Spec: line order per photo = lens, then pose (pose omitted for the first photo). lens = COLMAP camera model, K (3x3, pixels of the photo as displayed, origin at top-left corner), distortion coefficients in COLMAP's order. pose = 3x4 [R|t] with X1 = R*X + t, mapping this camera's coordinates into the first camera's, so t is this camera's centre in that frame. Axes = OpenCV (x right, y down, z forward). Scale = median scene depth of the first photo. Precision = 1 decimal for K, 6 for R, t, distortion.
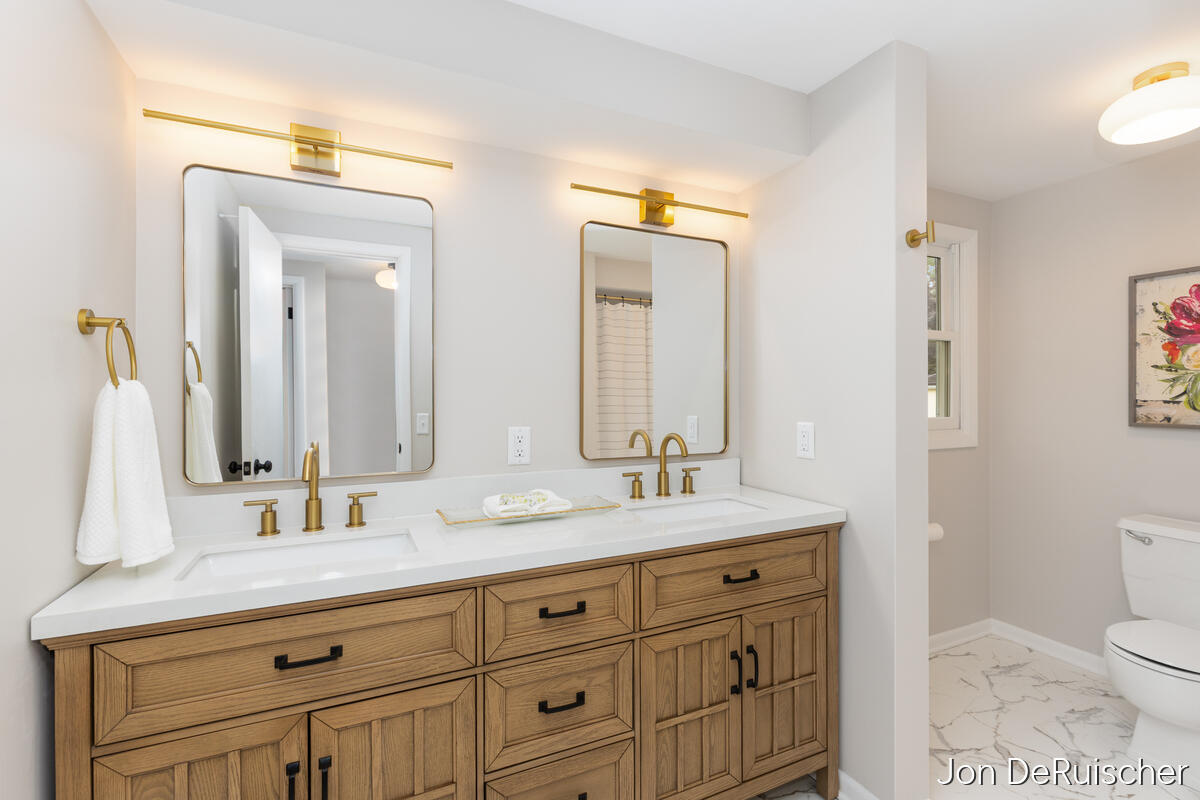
lens RADIAL K [[541.1, 0, 598.1], [0, 541.1, 396.1], [0, 0, 1]] dist [0.001450, 0.000529]
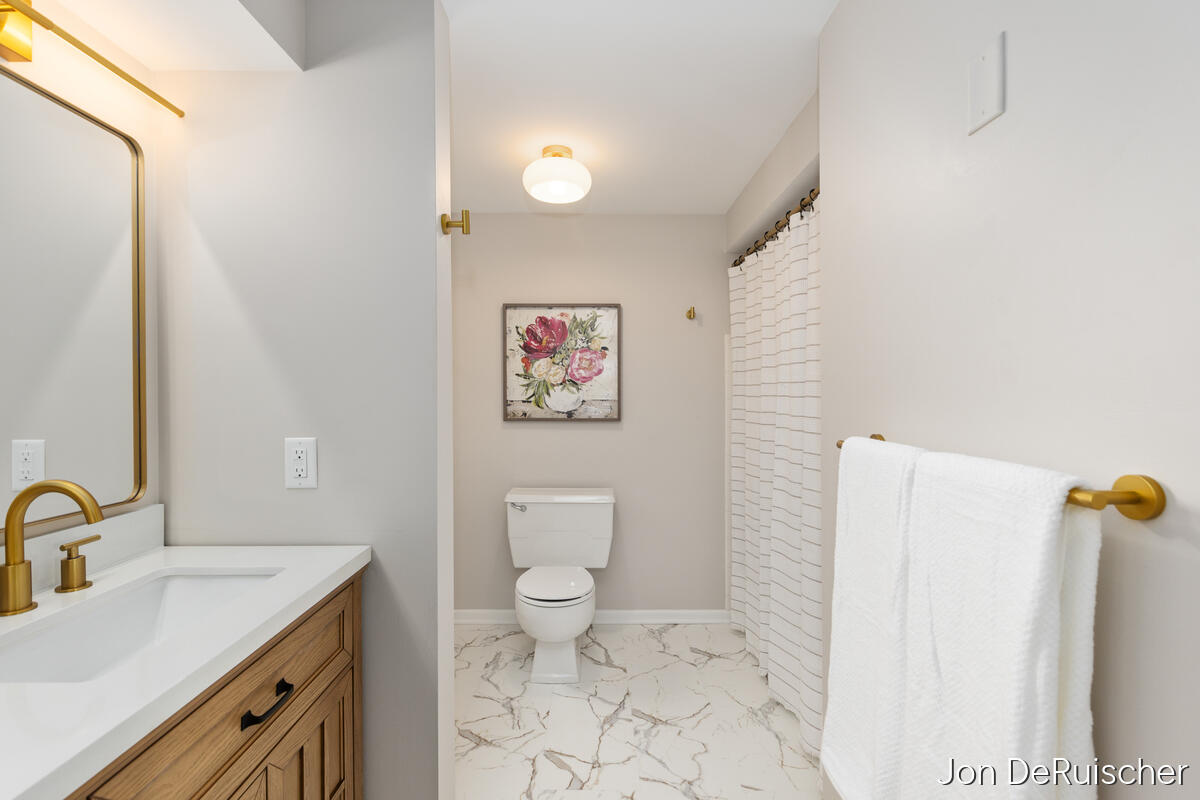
lens RADIAL K [[541.1, 0, 598.1], [0, 541.1, 396.1], [0, 0, 1]] dist [0.001450, 0.000529]
pose [[0.417165, -0.005537, 0.908814, -0.089838], [0.004227, 0.999982, 0.004152, -0.007590], [-0.908821, 0.002109, 0.417181, 0.283086]]
